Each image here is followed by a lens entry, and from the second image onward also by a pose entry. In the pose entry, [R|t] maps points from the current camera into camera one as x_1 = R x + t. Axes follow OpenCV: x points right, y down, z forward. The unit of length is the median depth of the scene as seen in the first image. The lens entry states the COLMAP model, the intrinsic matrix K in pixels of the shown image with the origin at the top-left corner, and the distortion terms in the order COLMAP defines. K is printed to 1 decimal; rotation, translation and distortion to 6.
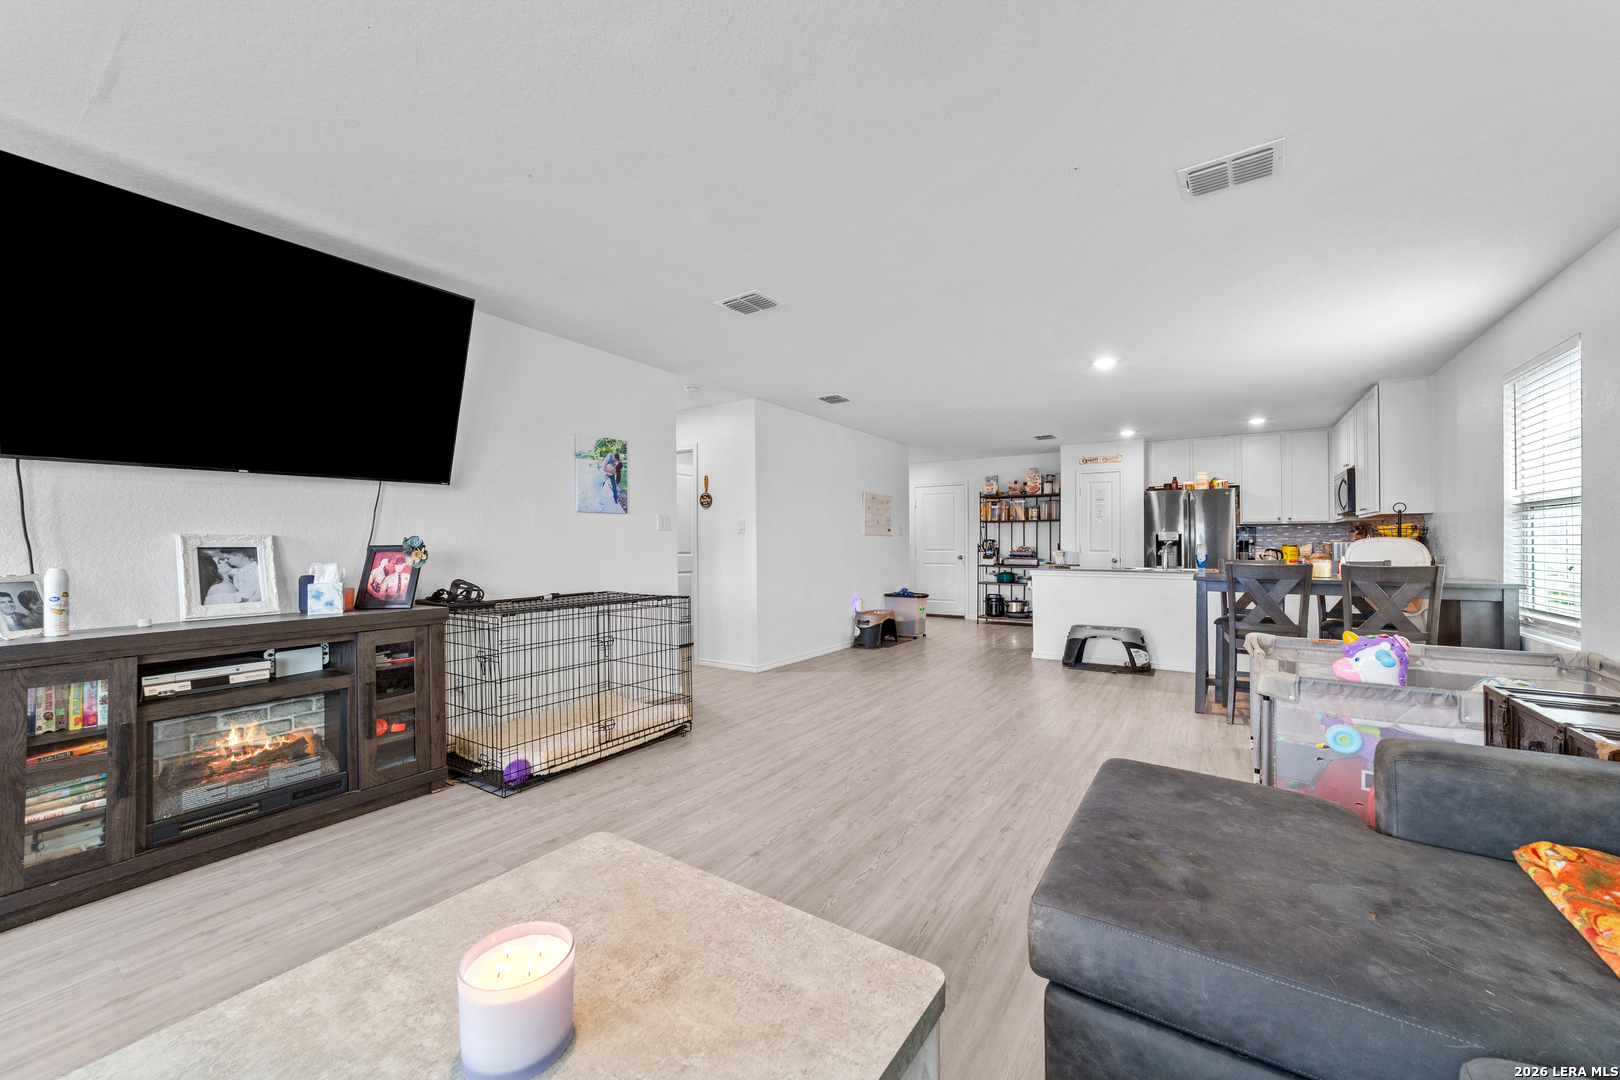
lens RADIAL K [[627.5, 0, 804.5], [0, 627.5, 528.8], [0, 0, 1]] dist [-0.006602, 0.000192]
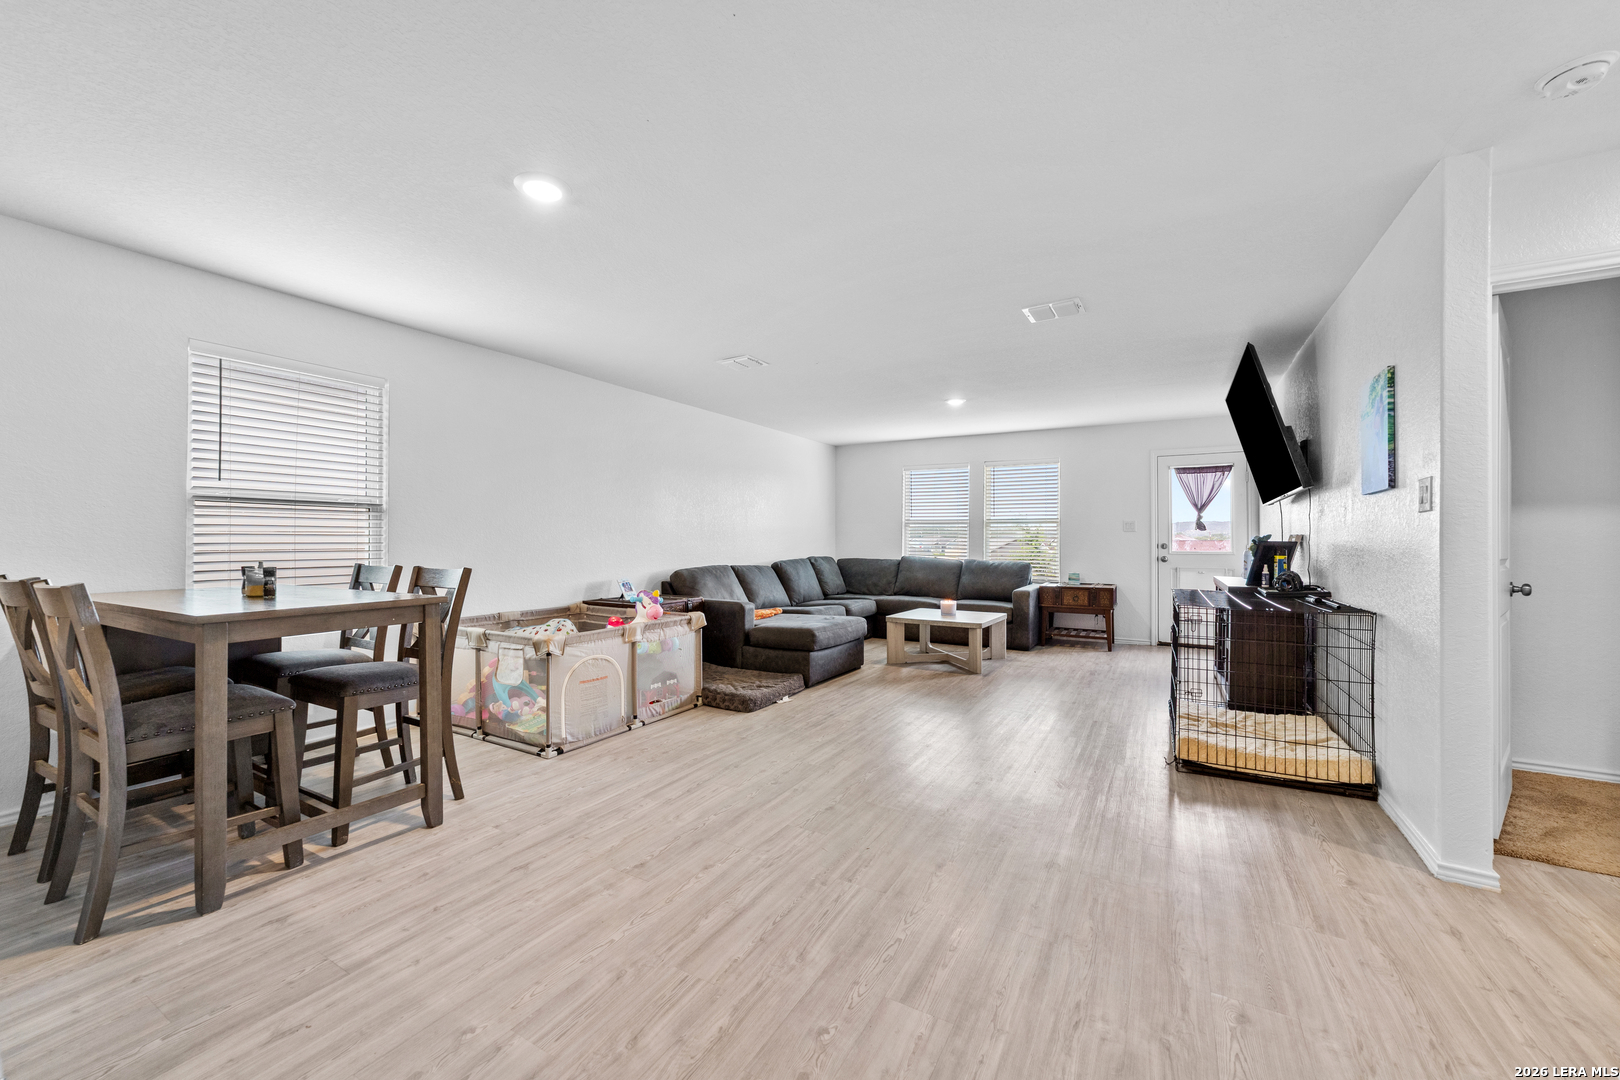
lens RADIAL K [[622.3, 0, 806.6], [0, 622.3, 540.8], [0, 0, 1]] dist [-0.023762, 0.012661]
pose [[-0.998061, 0.002302, -0.062207, 0.315325], [0.003827, 0.999695, -0.024409, 0.038638], [0.062132, -0.024600, -0.997765, 1.619417]]
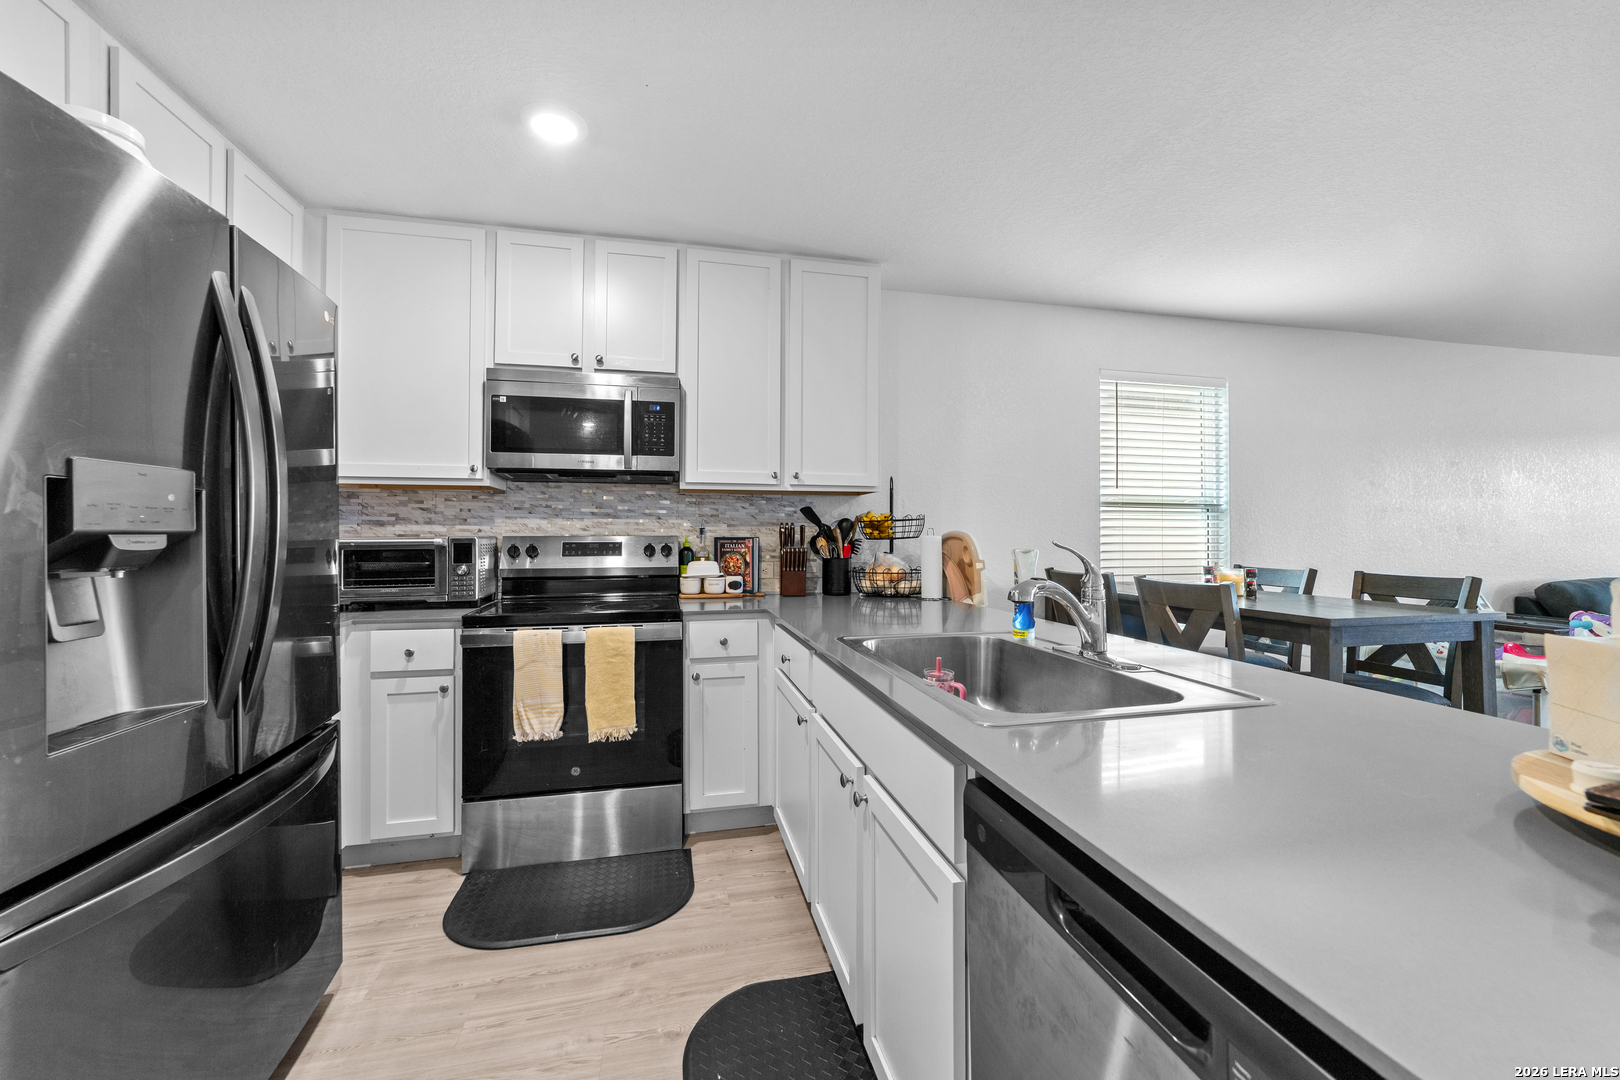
lens RADIAL K [[627.5, 0, 804.5], [0, 627.5, 528.8], [0, 0, 1]] dist [-0.006602, 0.000192]
pose [[-0.722748, 0.007500, 0.691071, 0.685191], [-0.017580, 0.999418, -0.029233, 0.033899], [-0.690888, -0.033277, -0.722196, 1.755278]]
